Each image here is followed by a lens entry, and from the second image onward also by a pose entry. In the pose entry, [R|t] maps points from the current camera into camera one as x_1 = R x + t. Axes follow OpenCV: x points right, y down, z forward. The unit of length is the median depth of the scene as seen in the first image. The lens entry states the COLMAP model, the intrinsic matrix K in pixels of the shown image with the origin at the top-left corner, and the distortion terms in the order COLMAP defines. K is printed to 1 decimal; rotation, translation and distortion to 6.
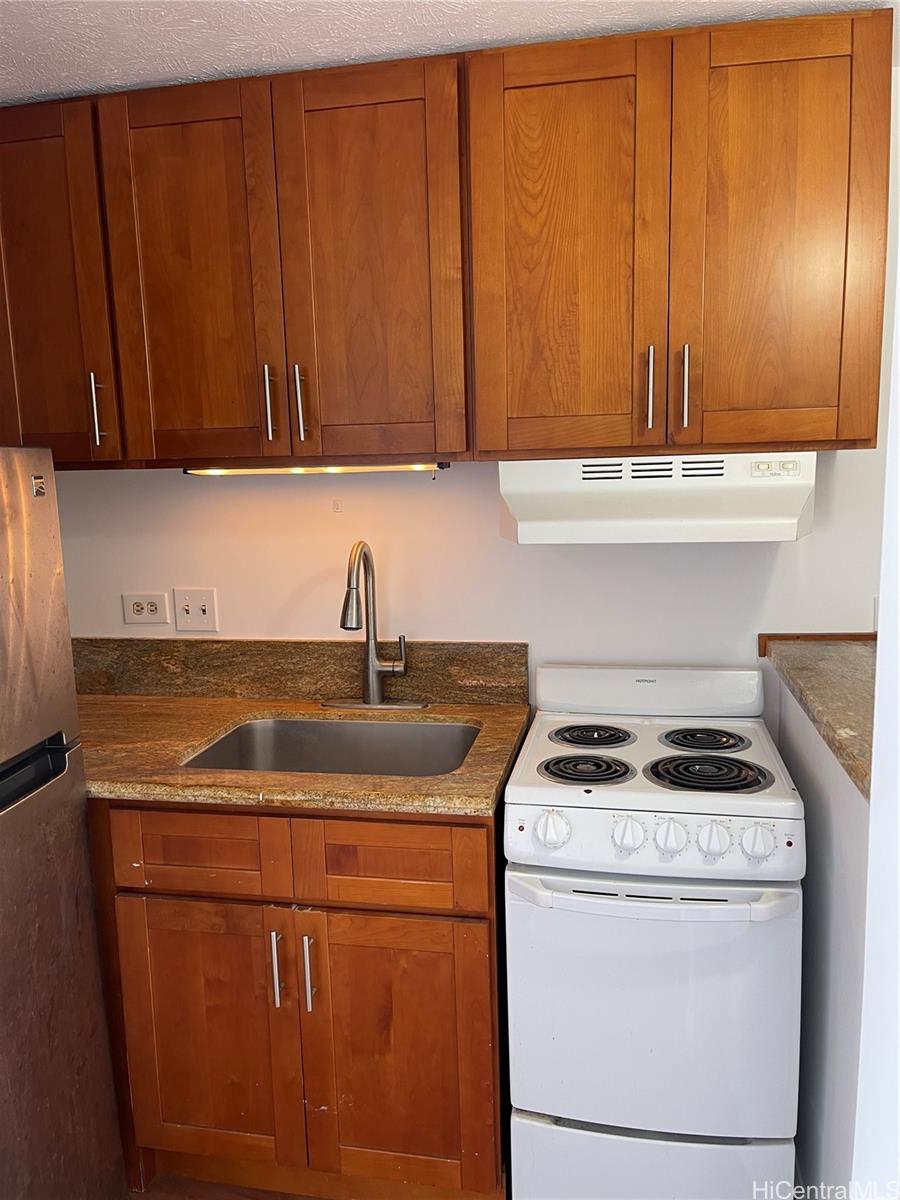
lens RADIAL K [[903.0, 0, 450.8], [0, 903.0, 608.9], [0, 0, 1]] dist [0.061540, -0.066417]
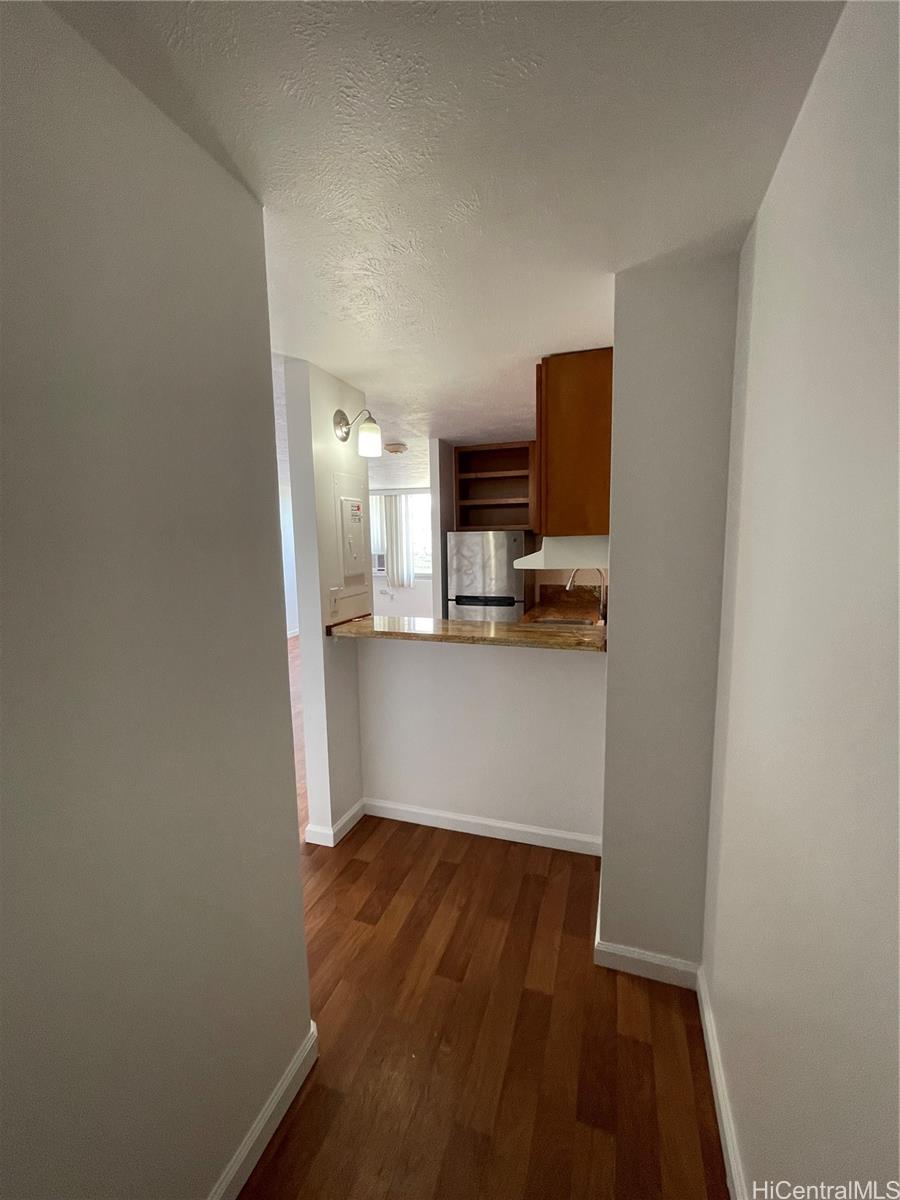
lens RADIAL K [[488.3, 0, 450.0], [0, 488.3, 600.0], [0, 0, 1]] dist [-0.001549, 0.000052]
pose [[-0.128205, 0.154550, -0.979631, 1.685246], [-0.140066, 0.975060, 0.172159, -0.184967], [0.981807, 0.159285, -0.103361, 0.854552]]
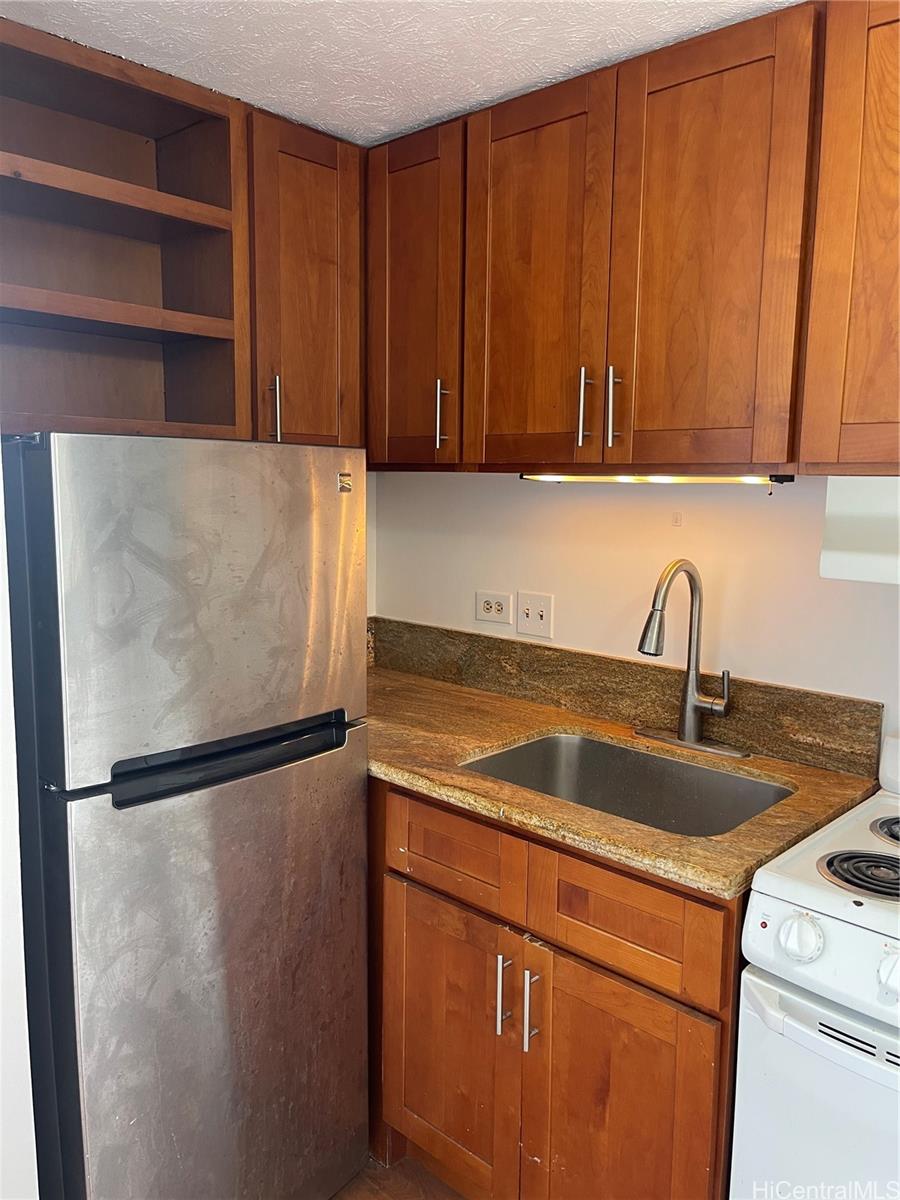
lens RADIAL K [[909.8, 0, 450.0], [0, 909.8, 600.0], [0, 0, 1]] dist [0.093095, -0.125591]
pose [[0.850220, 0.109074, -0.515004, 0.204700], [-0.119410, 0.992758, 0.013126, -0.021874], [0.512706, 0.050337, 0.857087, 0.114671]]
